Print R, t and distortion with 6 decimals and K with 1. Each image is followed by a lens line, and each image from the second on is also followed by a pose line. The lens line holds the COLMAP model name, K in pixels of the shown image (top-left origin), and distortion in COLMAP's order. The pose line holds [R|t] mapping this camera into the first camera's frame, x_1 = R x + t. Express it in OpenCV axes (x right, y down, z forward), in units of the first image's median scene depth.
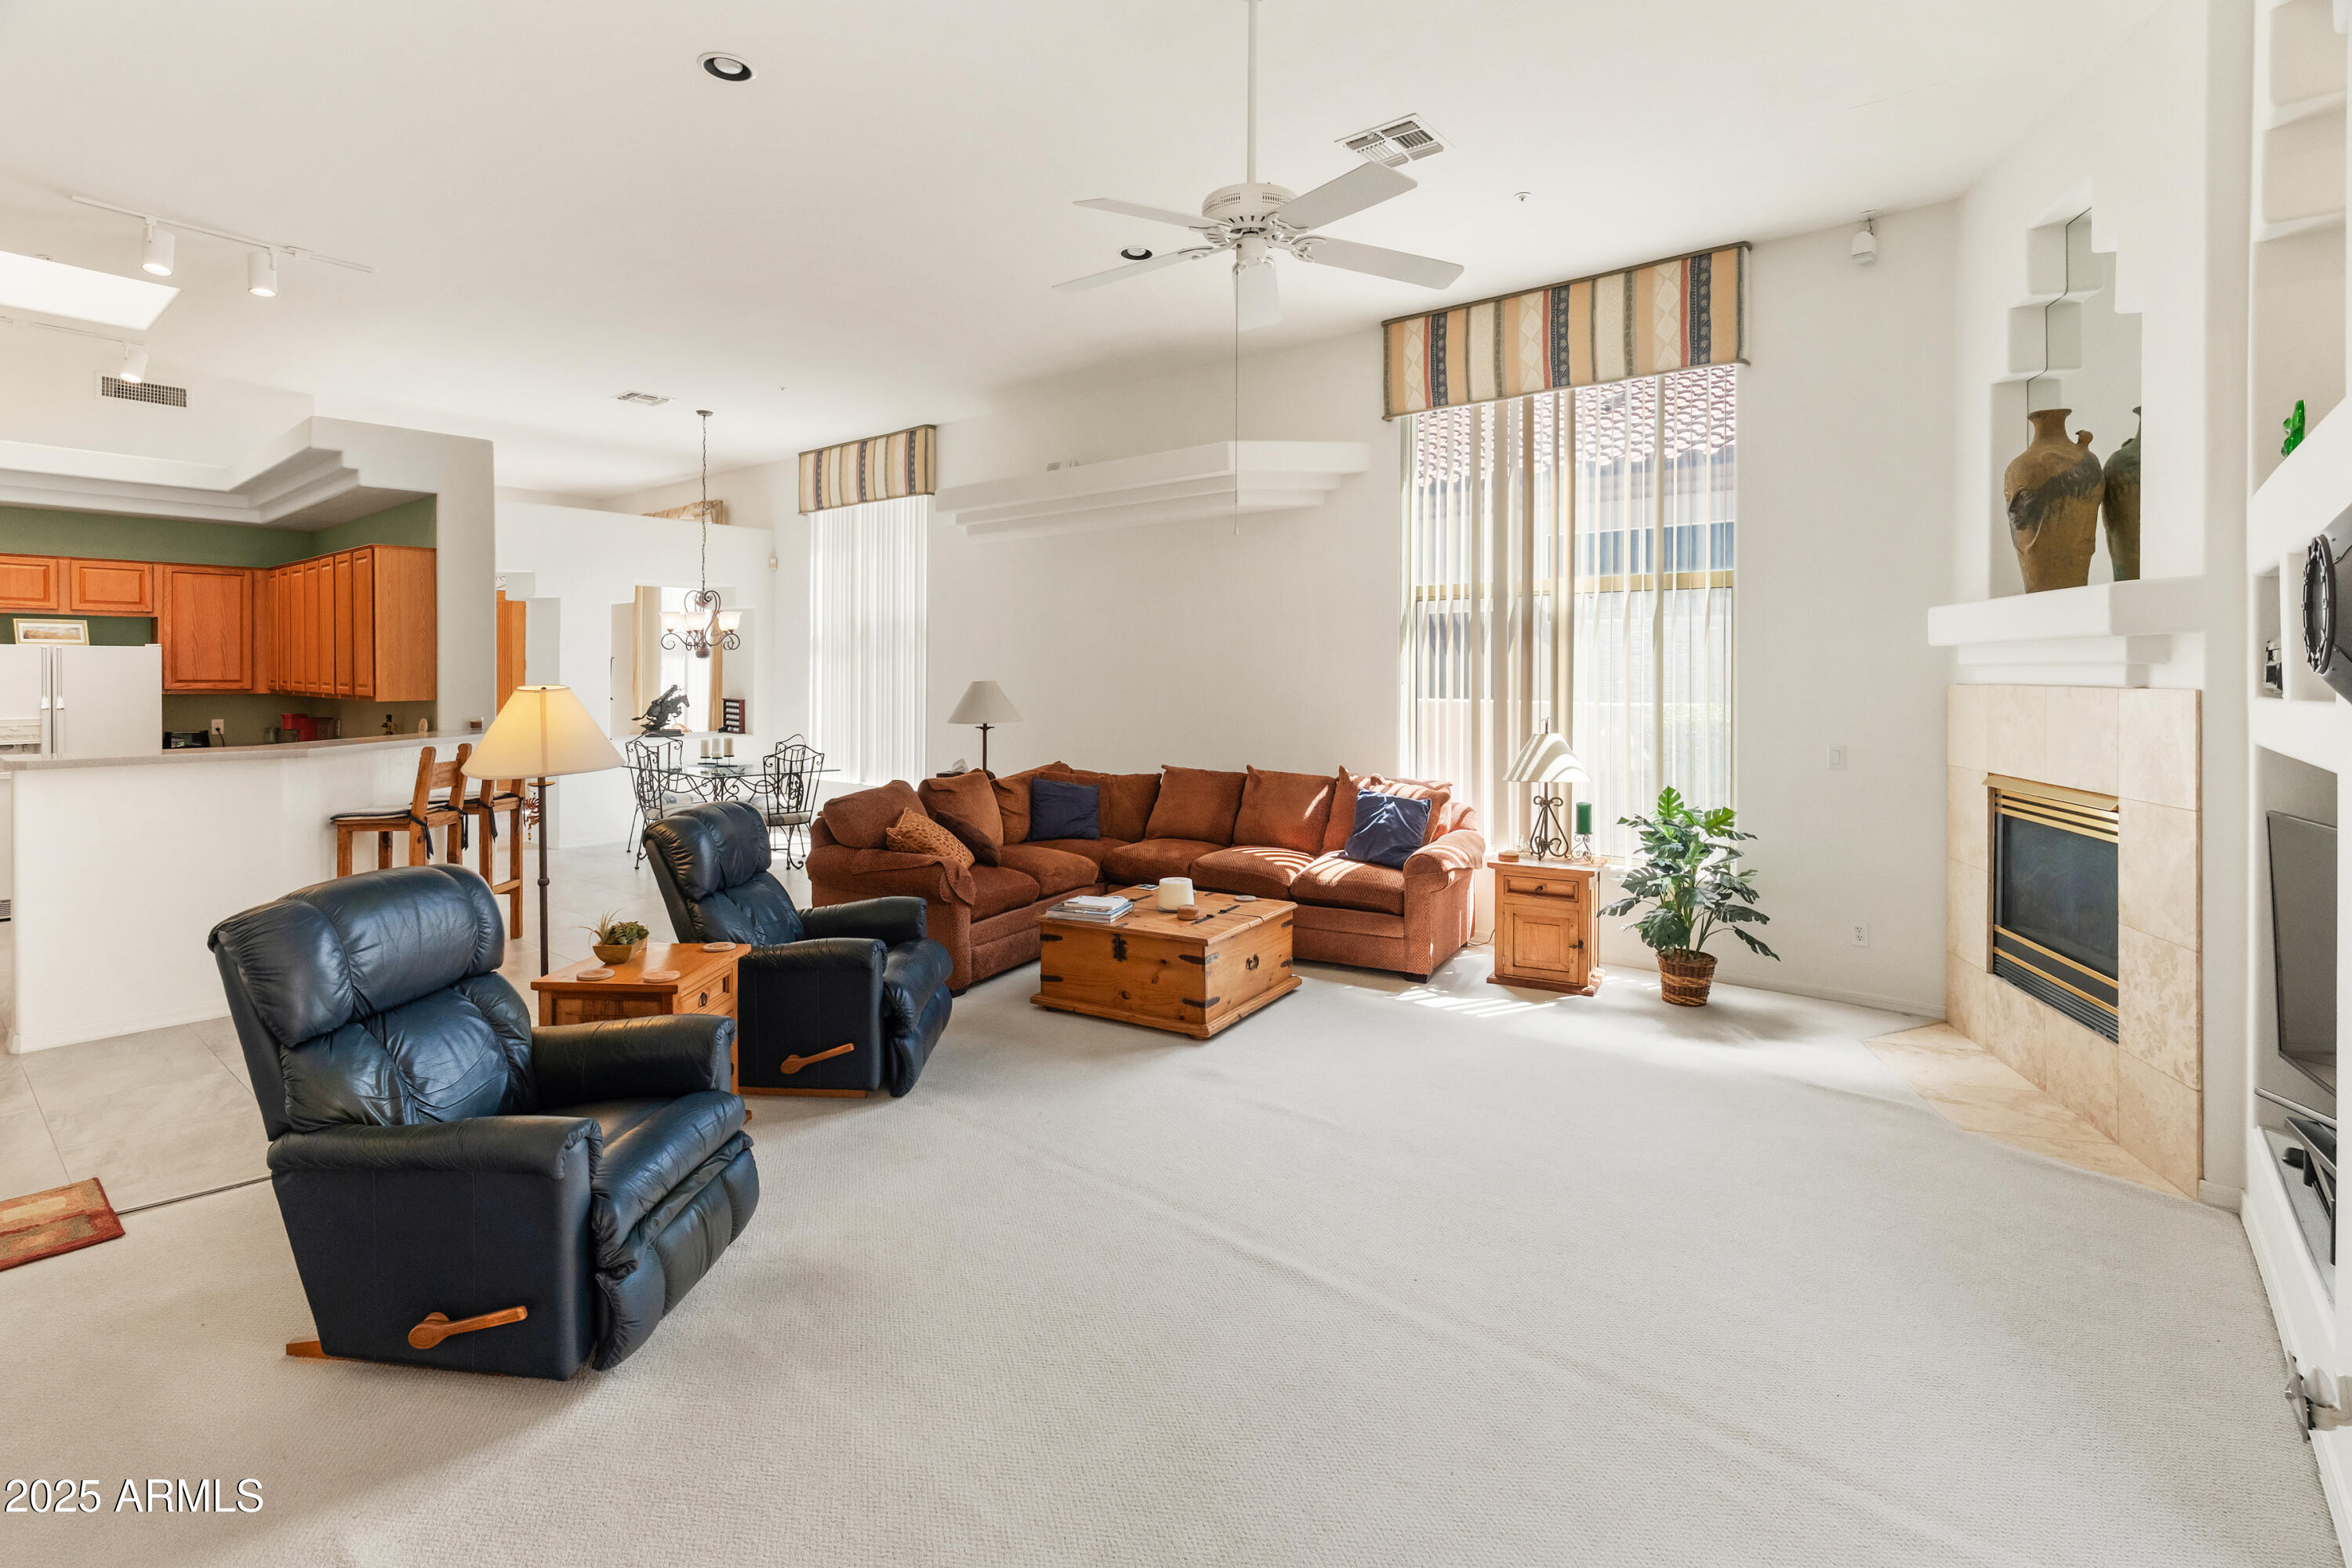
lens RADIAL K [[1101.5, 0, 1174.1], [0, 1101.5, 669.6], [0, 0, 1]] dist [-0.000735, -0.006002]
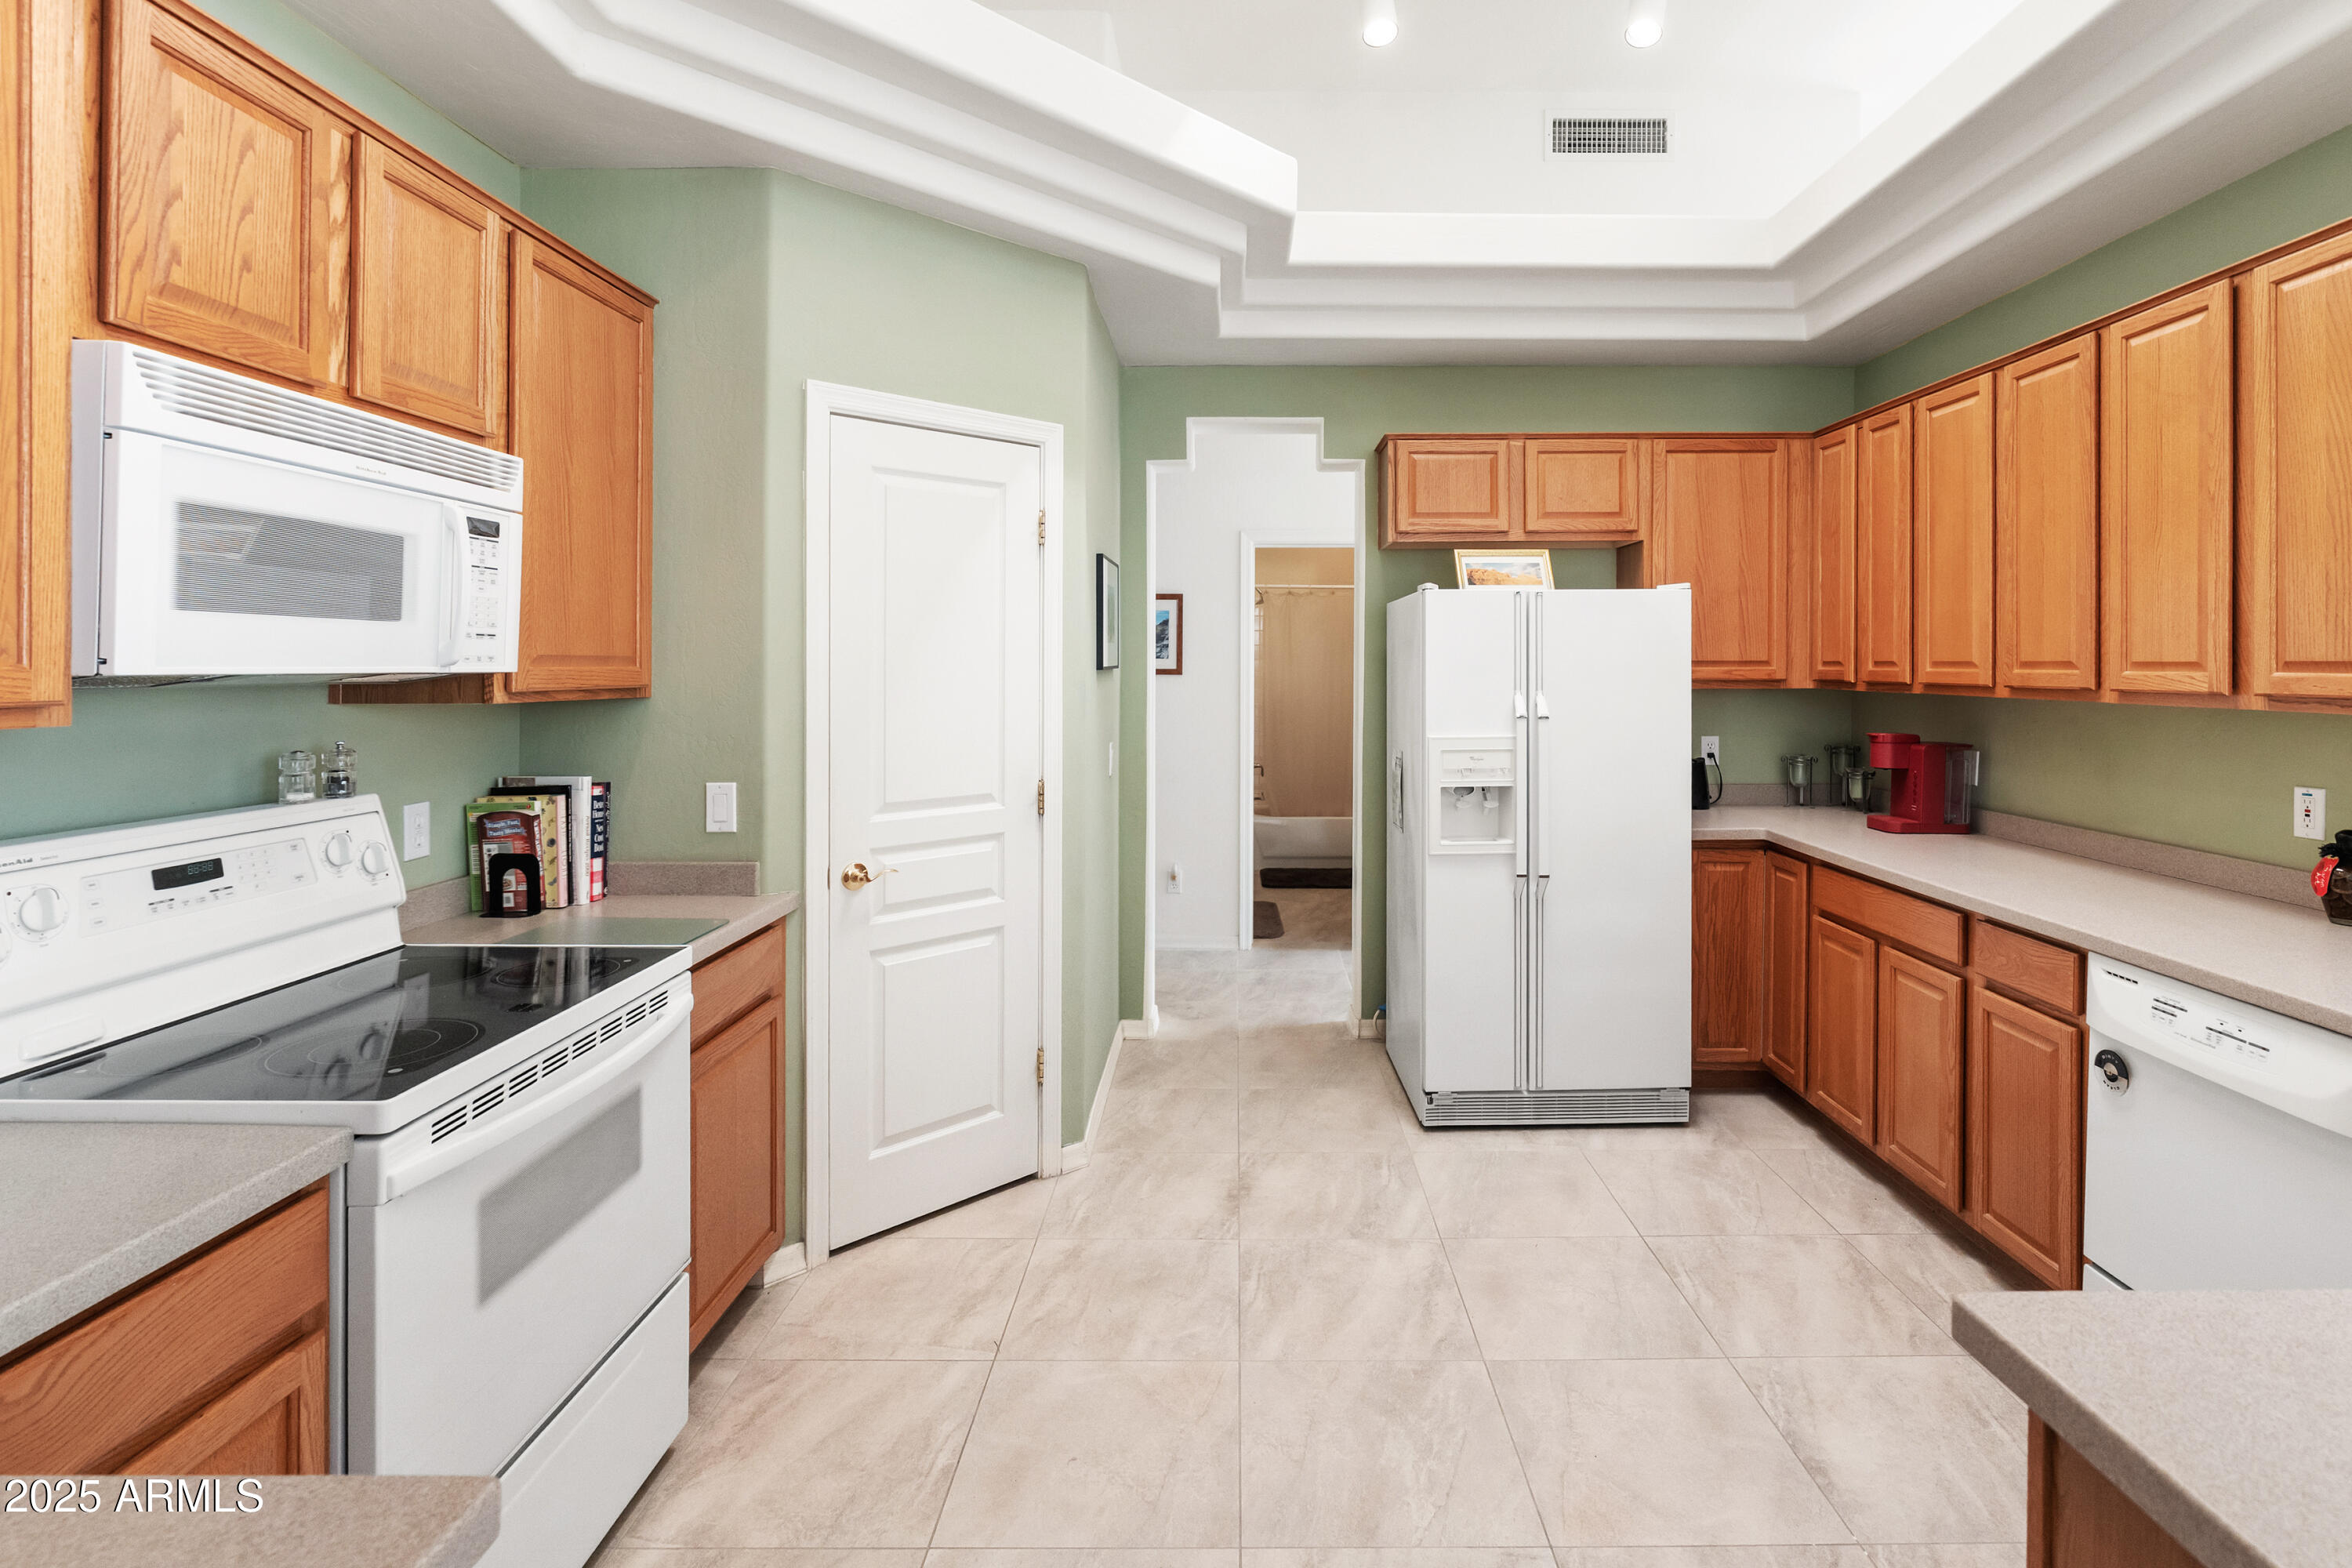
lens RADIAL K [[1141.7, 0, 1236.0], [0, 1141.7, 667.9], [0, 0, 1]] dist [-0.000372, 0.000613]
pose [[0.634542, -0.003456, -0.772880, -0.531733], [0.008049, 0.999965, 0.002137, 0.008235], [0.772846, -0.007577, 0.634548, 0.425116]]
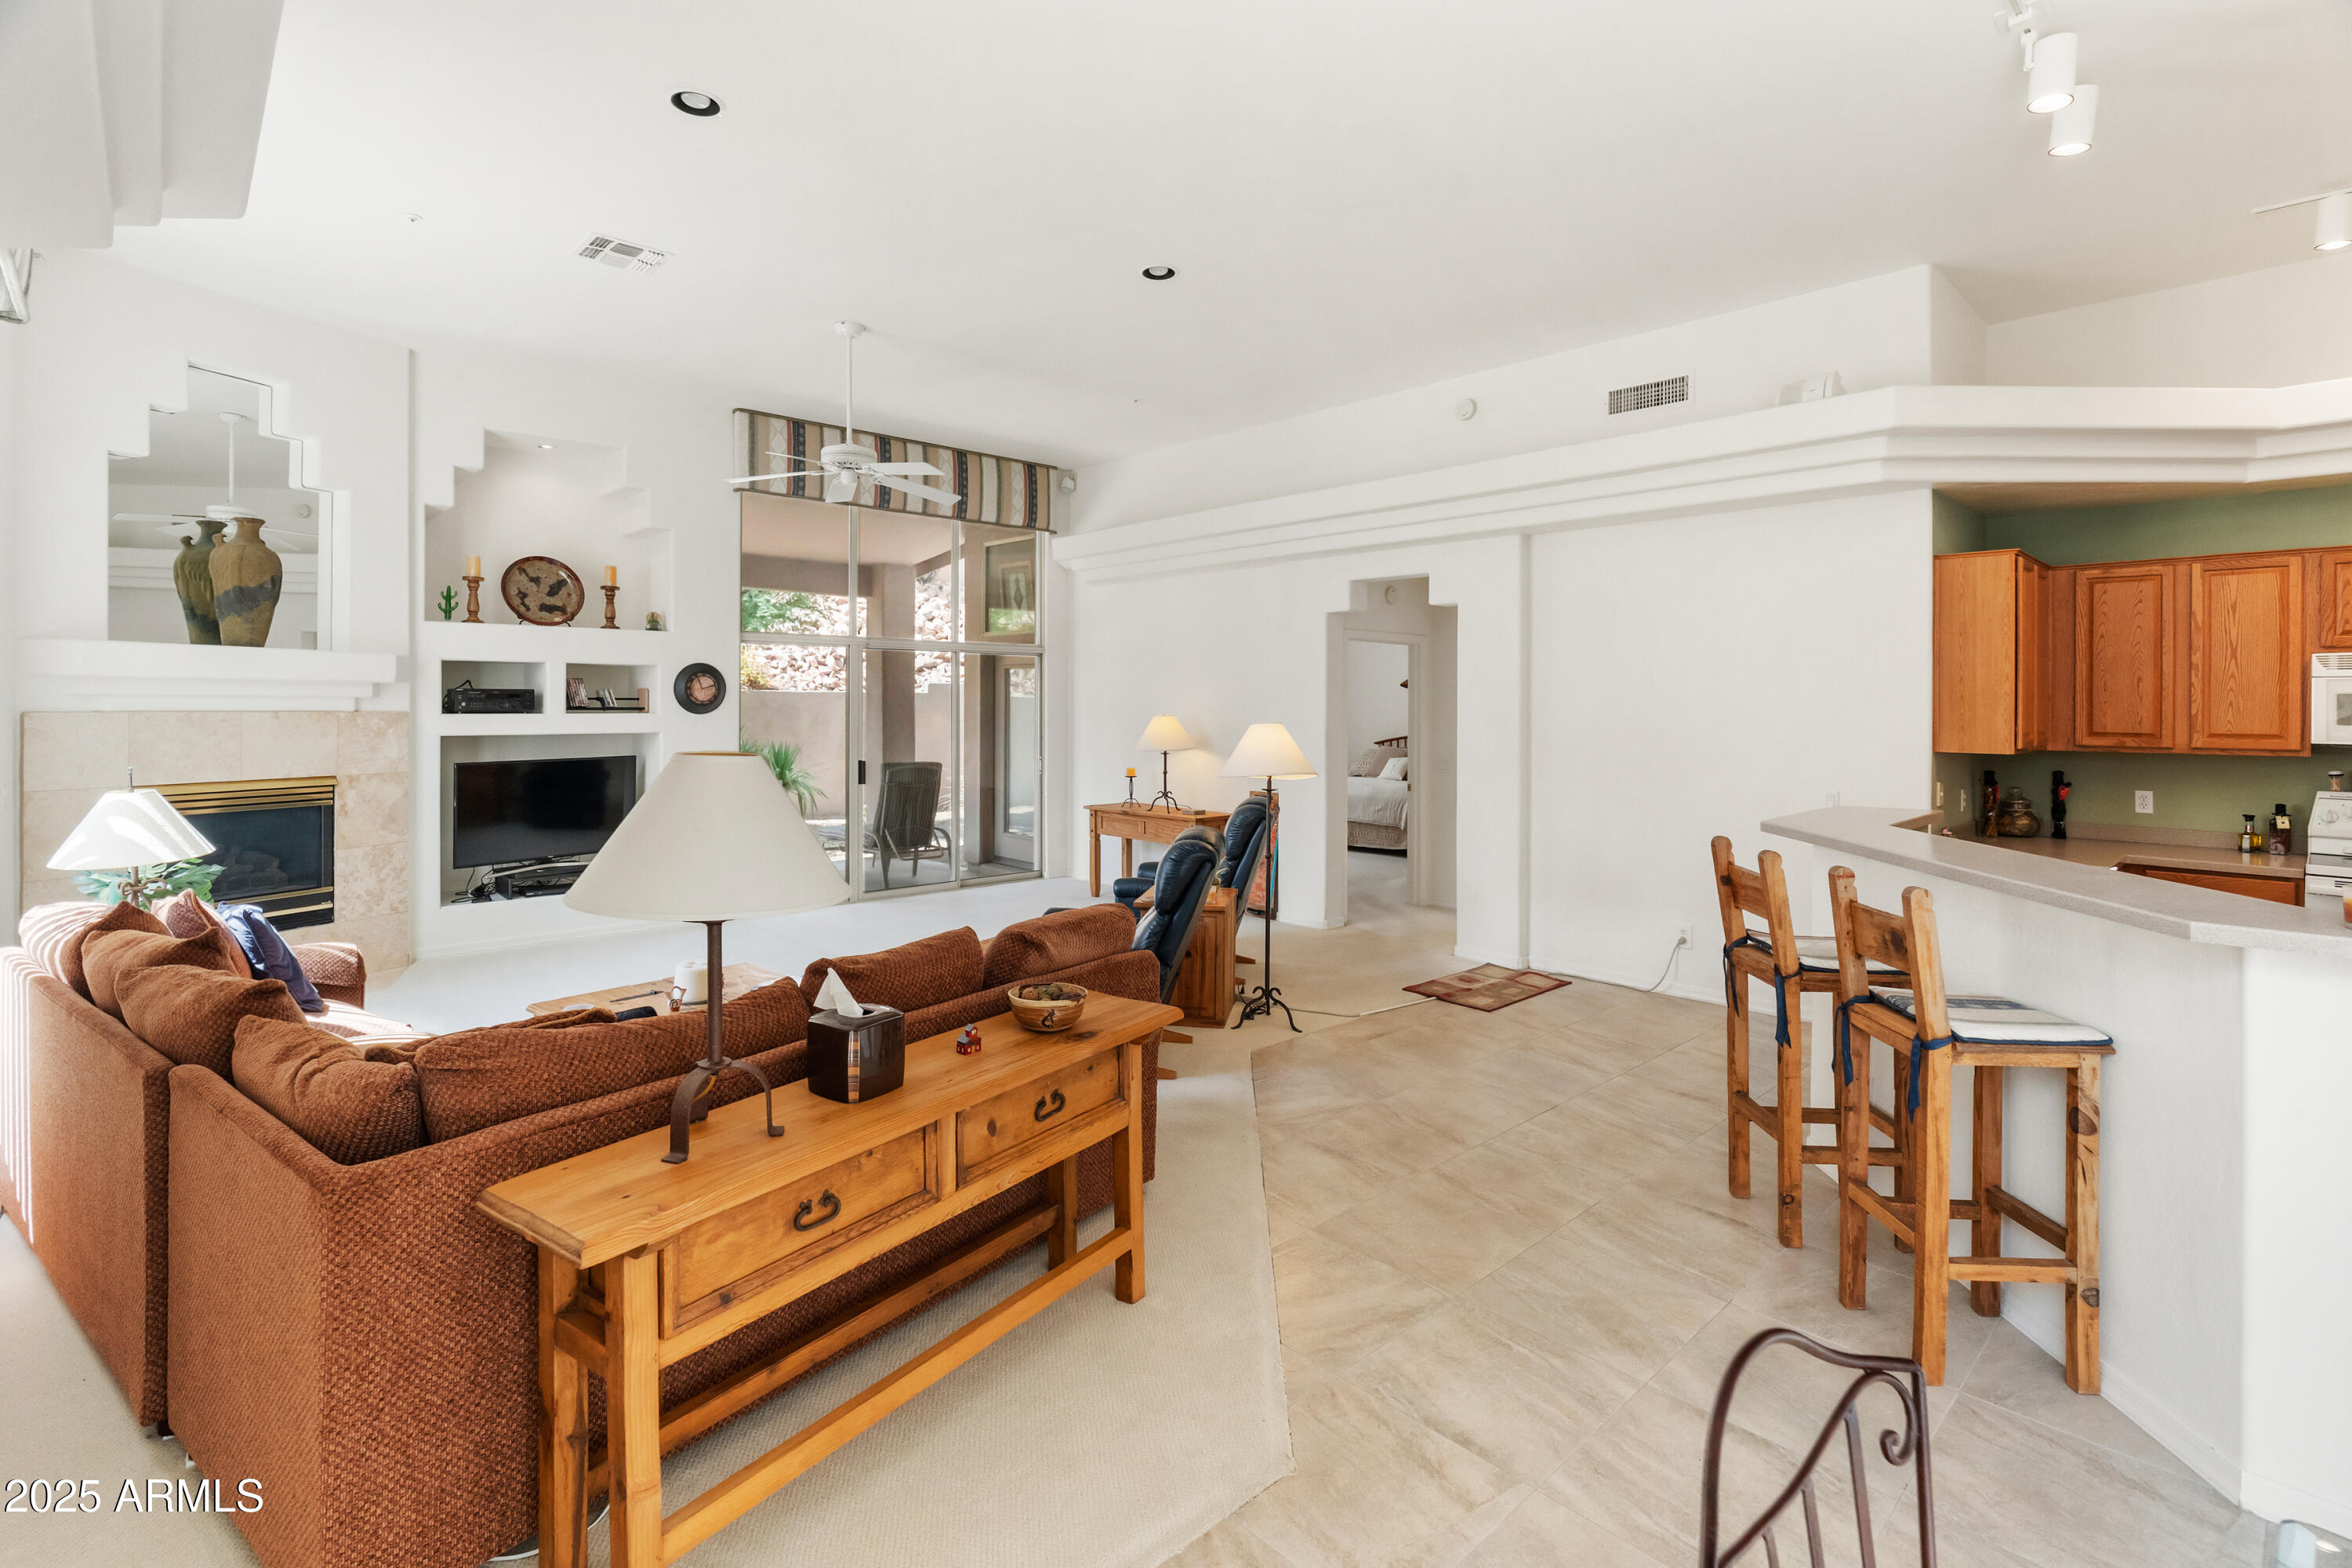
lens RADIAL K [[1088.7, 0, 1184.1], [0, 1088.7, 707.7], [0, 0, 1]] dist [-0.000417, 0.000549]
pose [[-0.992502, -0.012417, 0.121598, -0.259042], [-0.012734, 0.999917, -0.001826, -0.000935], [-0.121565, -0.003361, -0.992578, 1.001018]]
